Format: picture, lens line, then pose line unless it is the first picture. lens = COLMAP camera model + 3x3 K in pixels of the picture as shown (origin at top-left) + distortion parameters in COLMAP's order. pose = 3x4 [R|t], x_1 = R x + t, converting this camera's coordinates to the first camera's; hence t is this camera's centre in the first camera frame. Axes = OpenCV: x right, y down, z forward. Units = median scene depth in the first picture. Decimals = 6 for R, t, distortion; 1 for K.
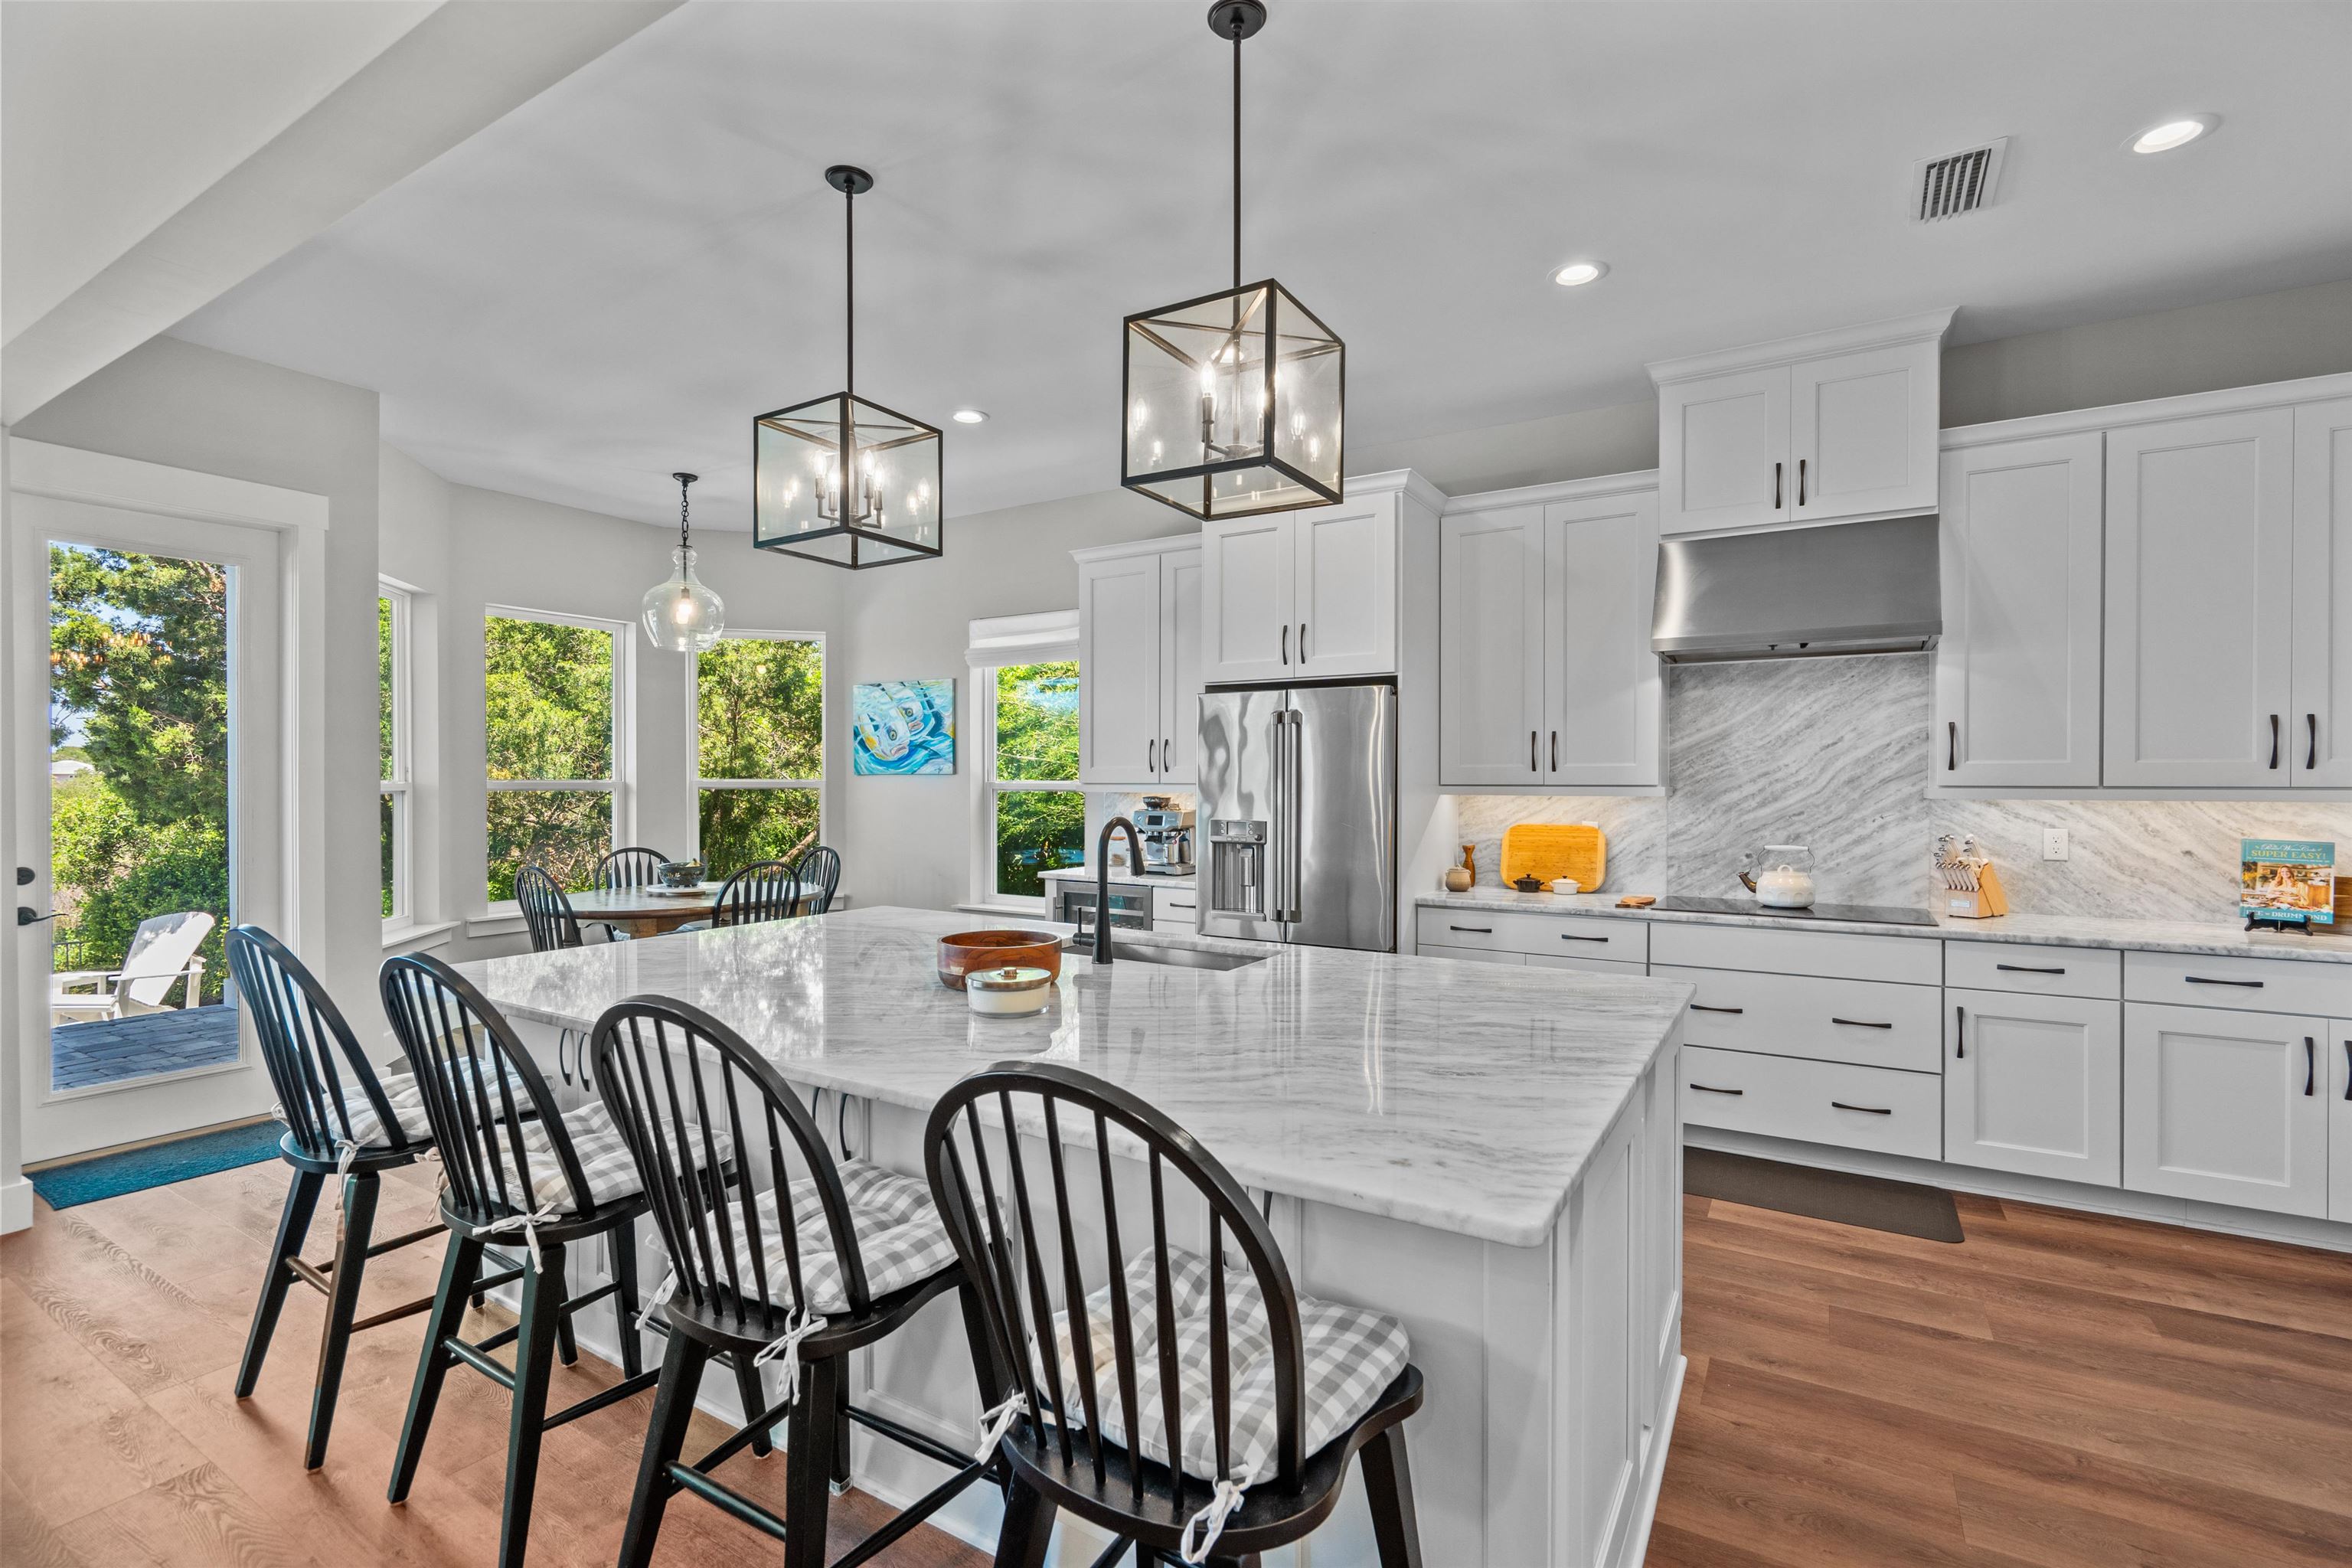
lens RADIAL K [[1060.4, 0, 1164.2], [0, 1060.4, 786.1], [0, 0, 1]] dist [-0.003439, -0.002137]
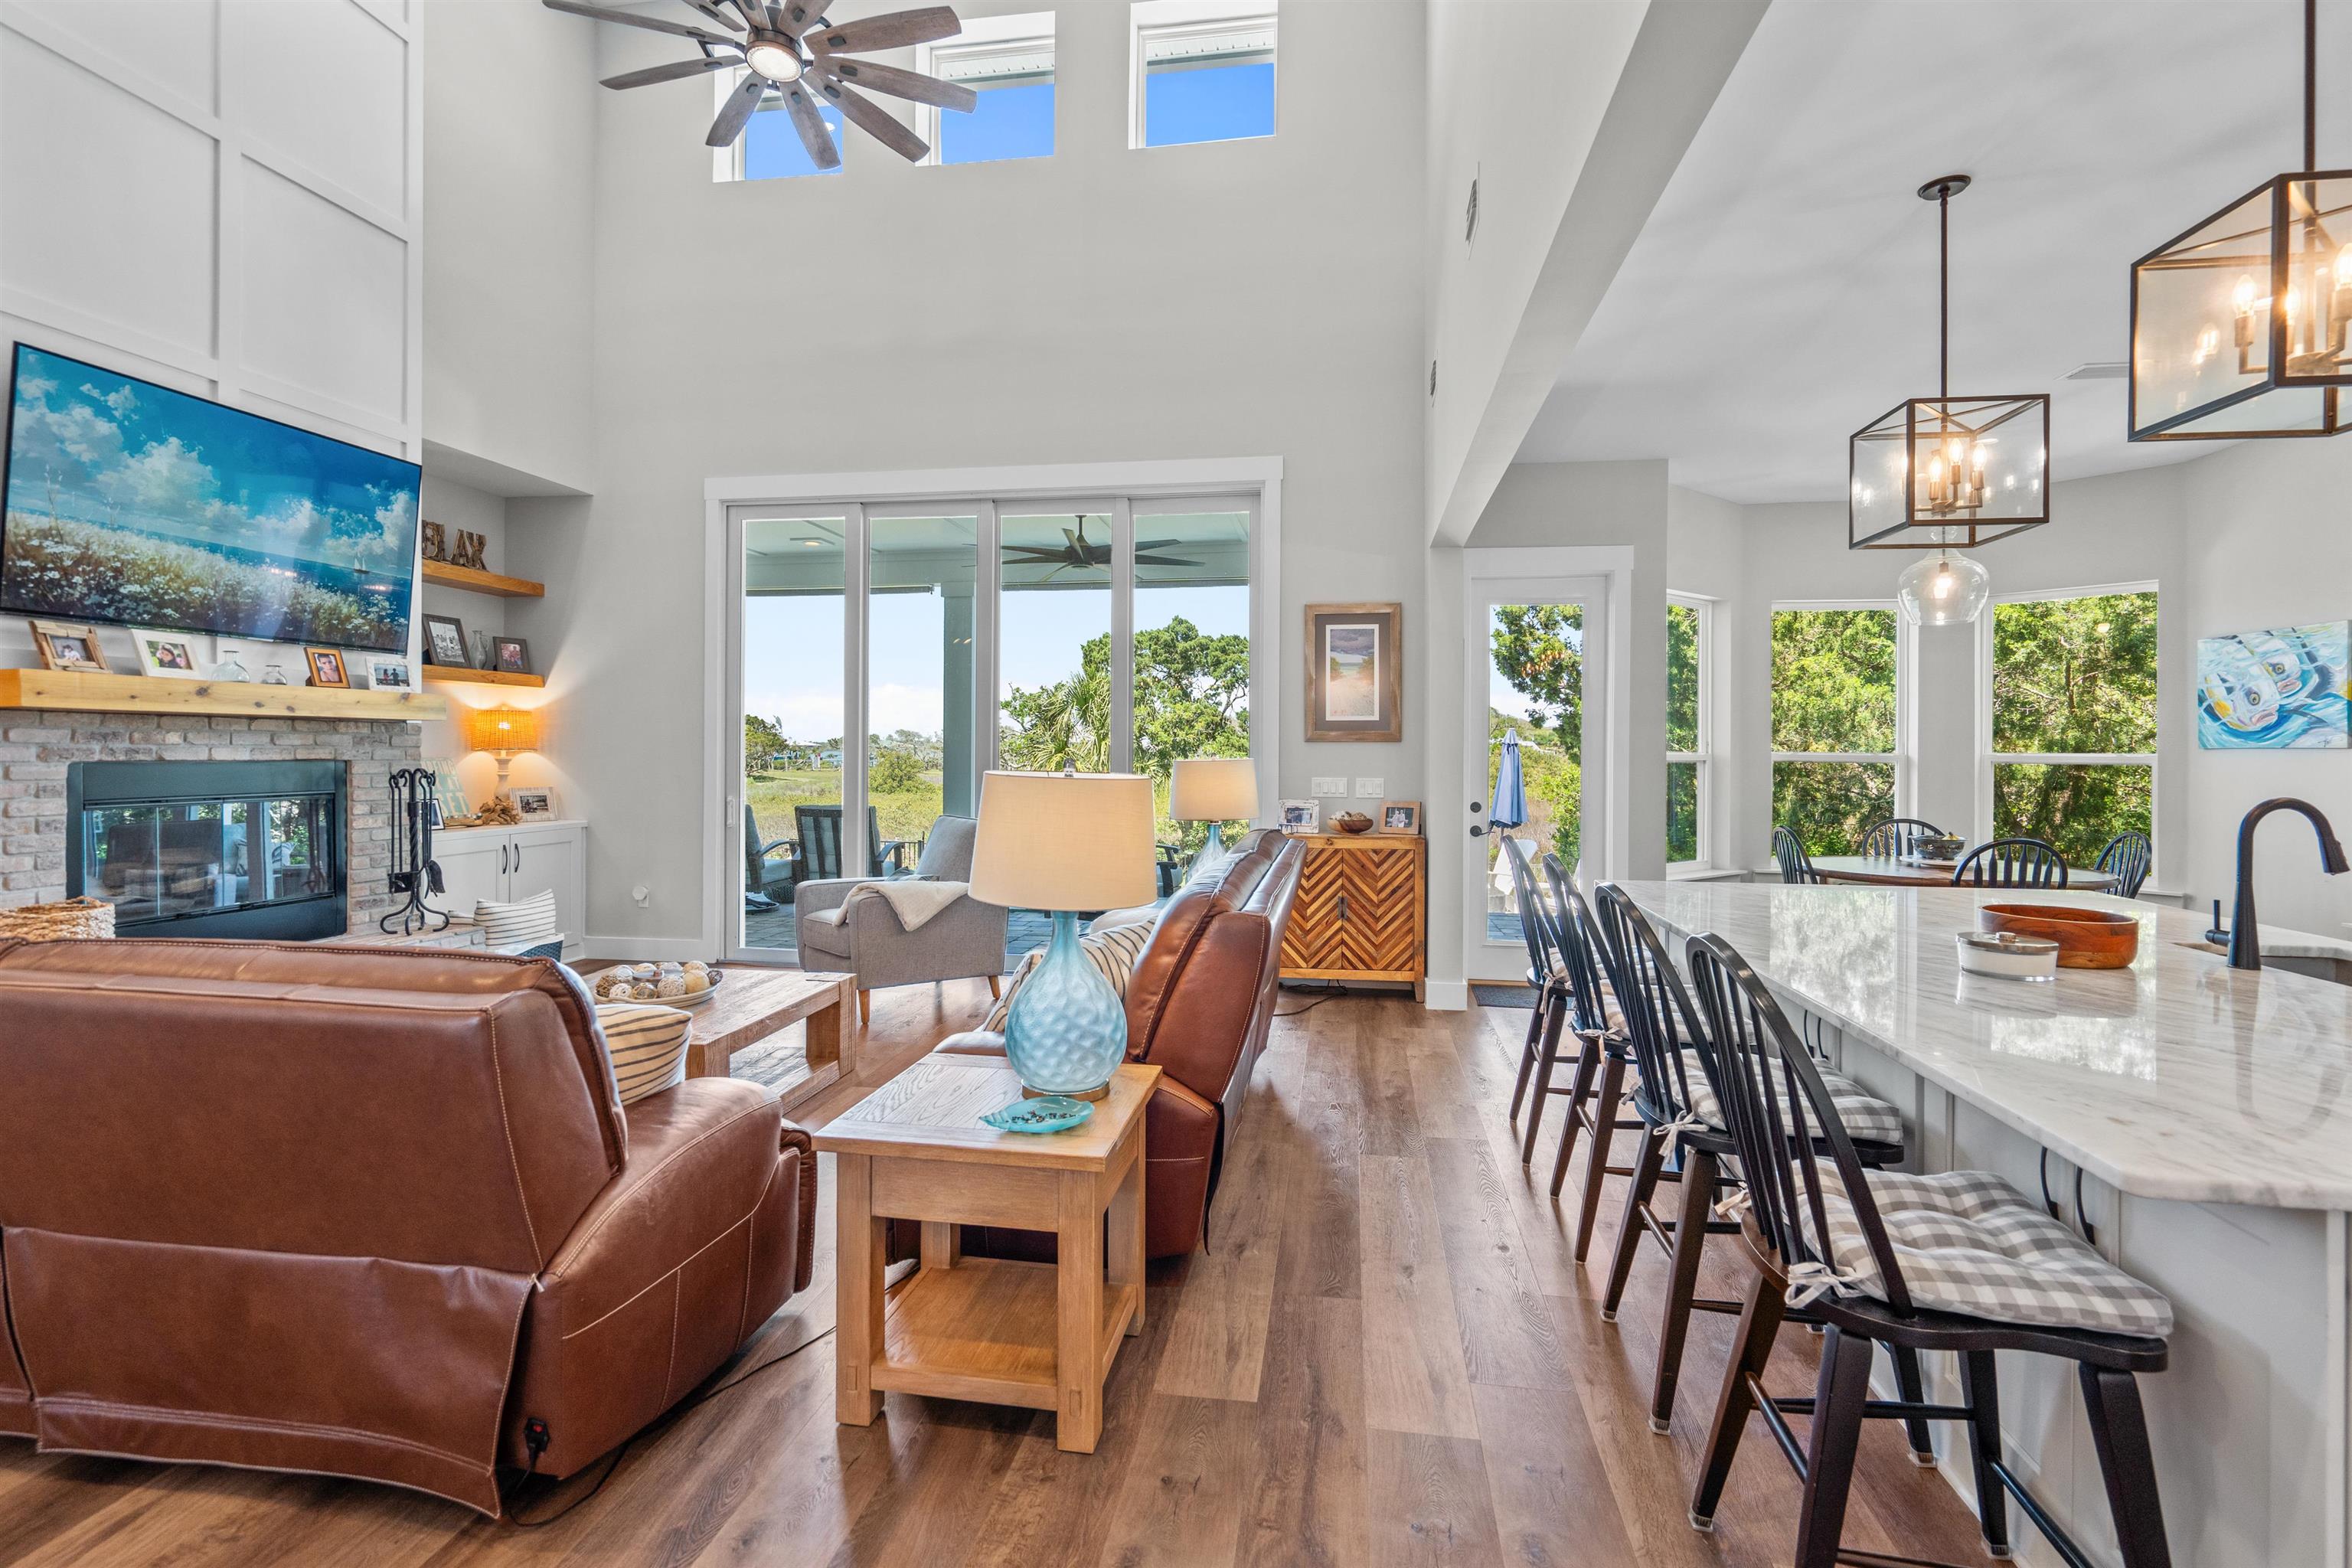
lens RADIAL K [[1060.4, 0, 1172.9], [0, 1060.4, 748.6], [0, 0, 1]] dist [-0.003439, -0.002137]
pose [[0.383297, 0.002085, -0.923623, 0.263215], [-0.012540, 0.999917, -0.002947, 0.002812], [0.923540, 0.012711, 0.383292, -0.078893]]
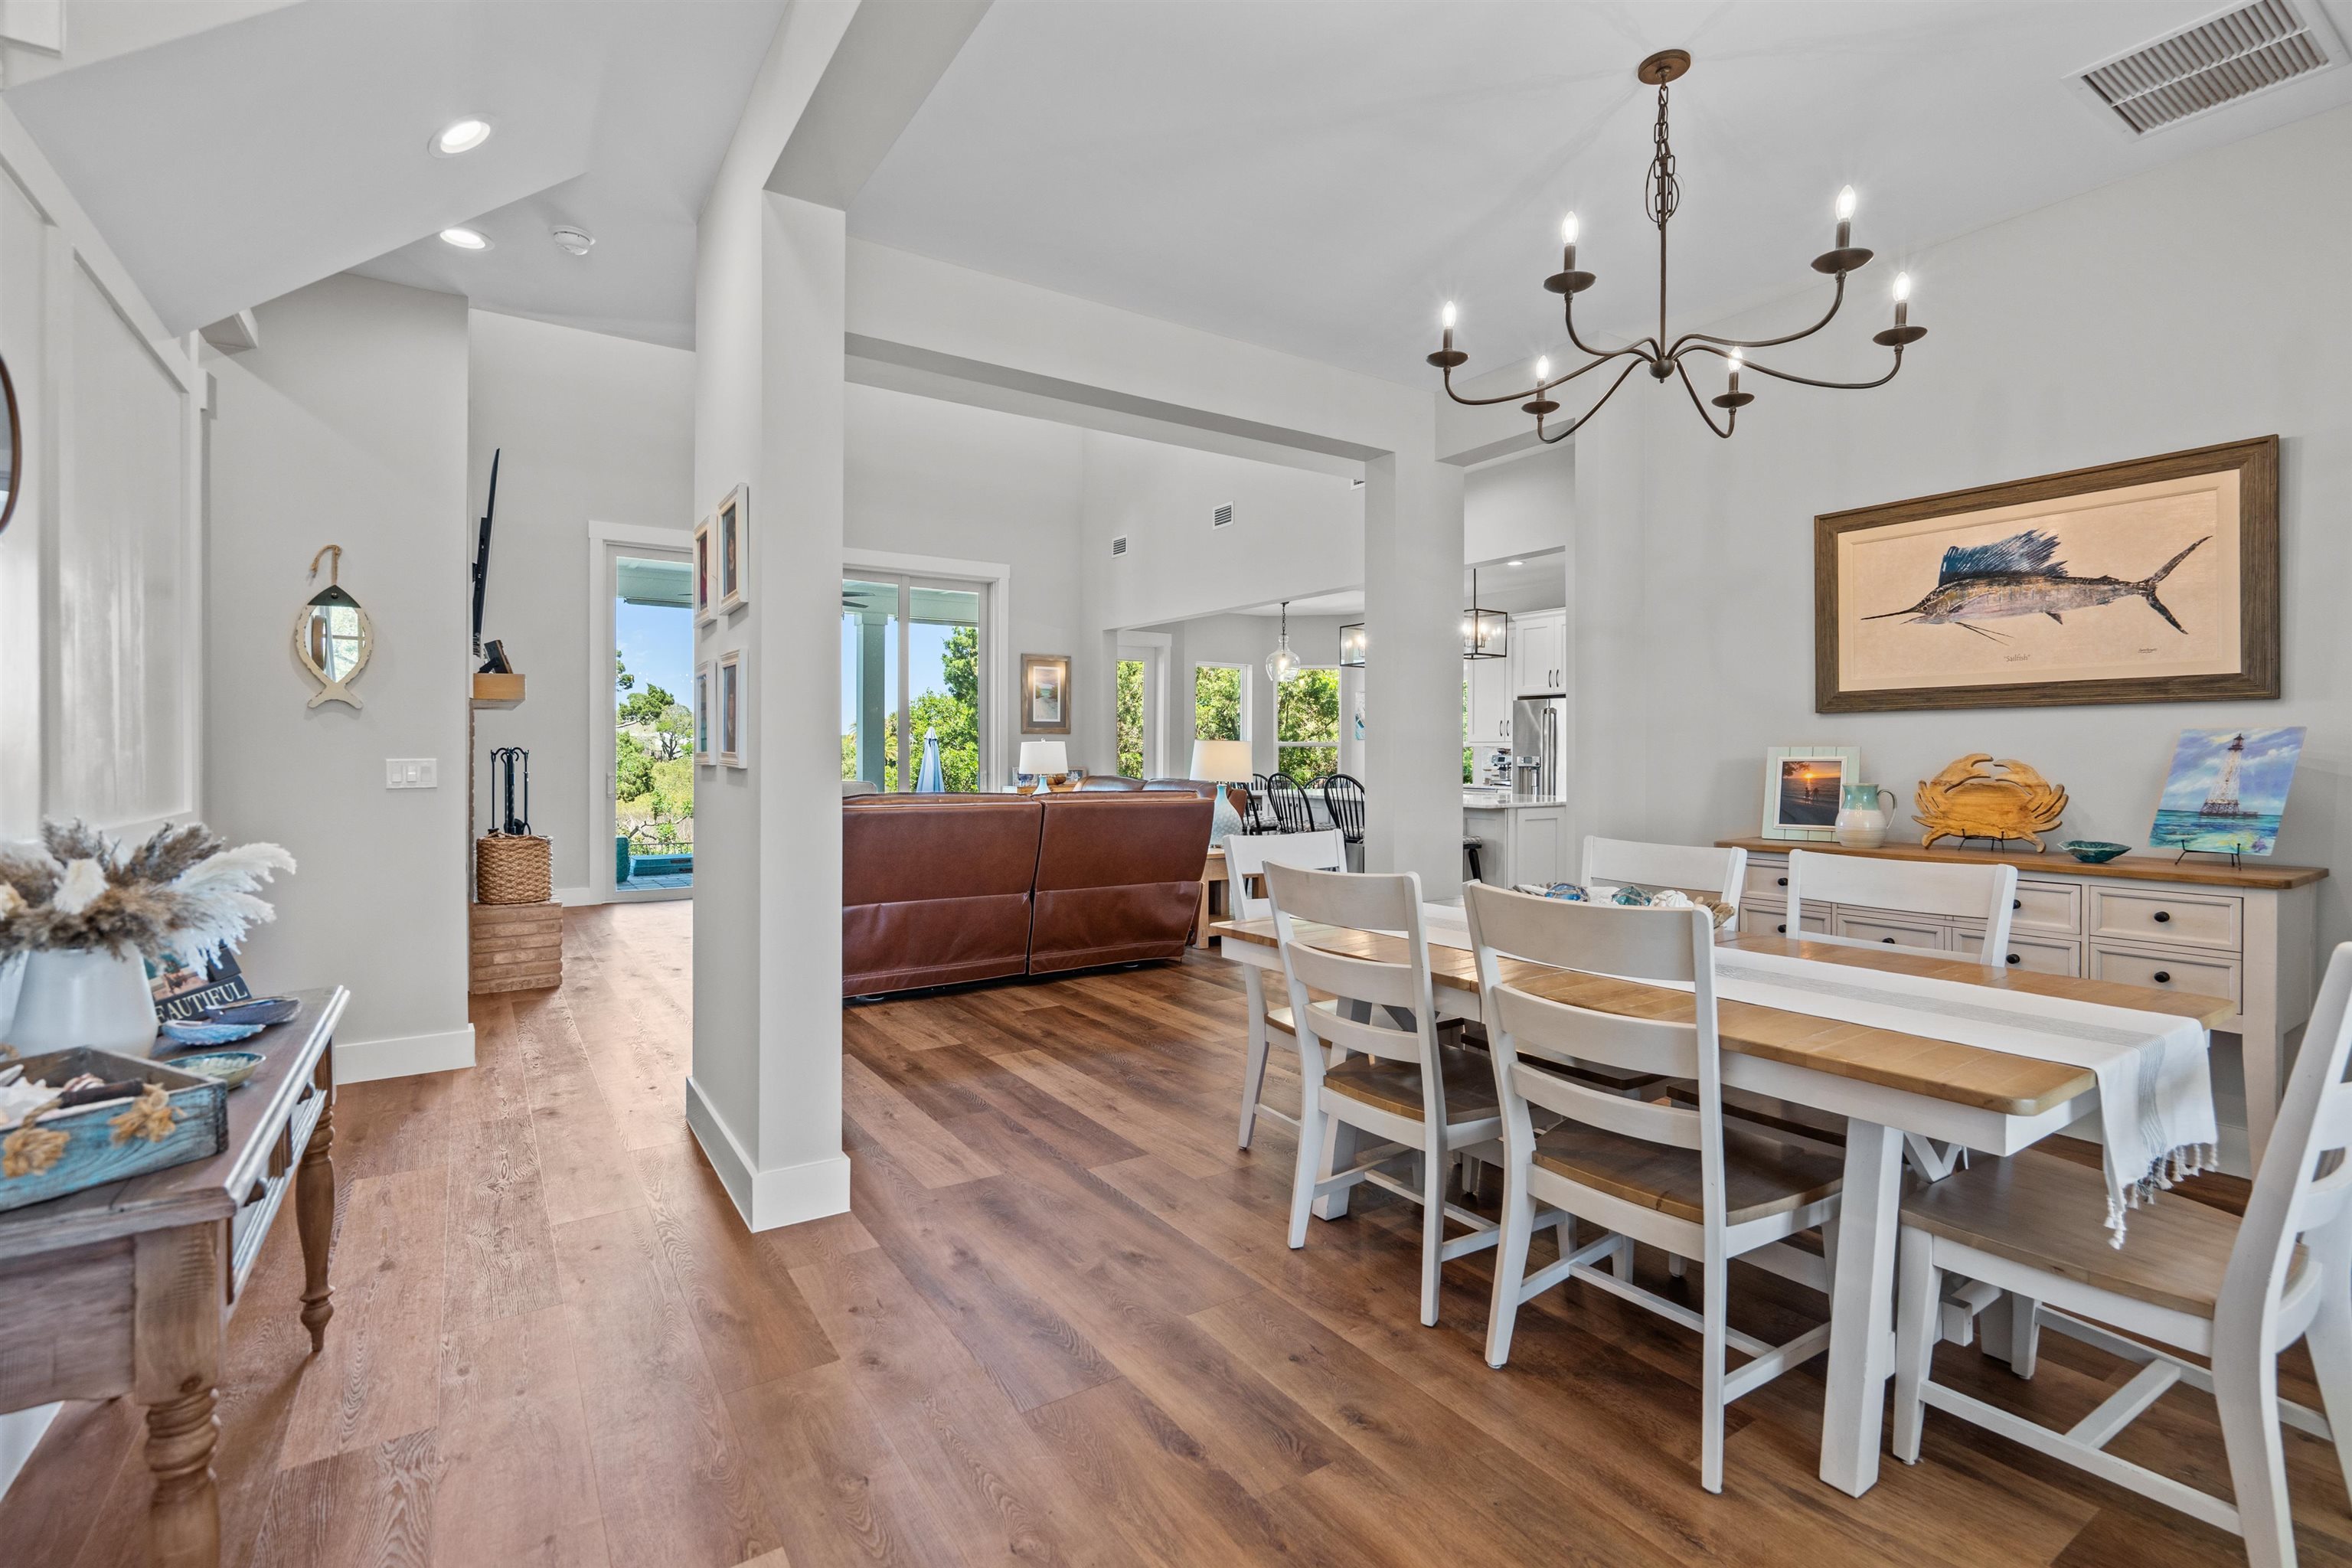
lens RADIAL K [[1060.4, 0, 1163.4], [0, 1060.4, 739.7], [0, 0, 1]] dist [-0.003439, -0.002137]
pose [[0.898318, -0.001761, -0.439342, 0.381835], [-0.006399, 0.999833, -0.017090, 0.041294], [0.439298, 0.018164, 0.898158, -1.448961]]
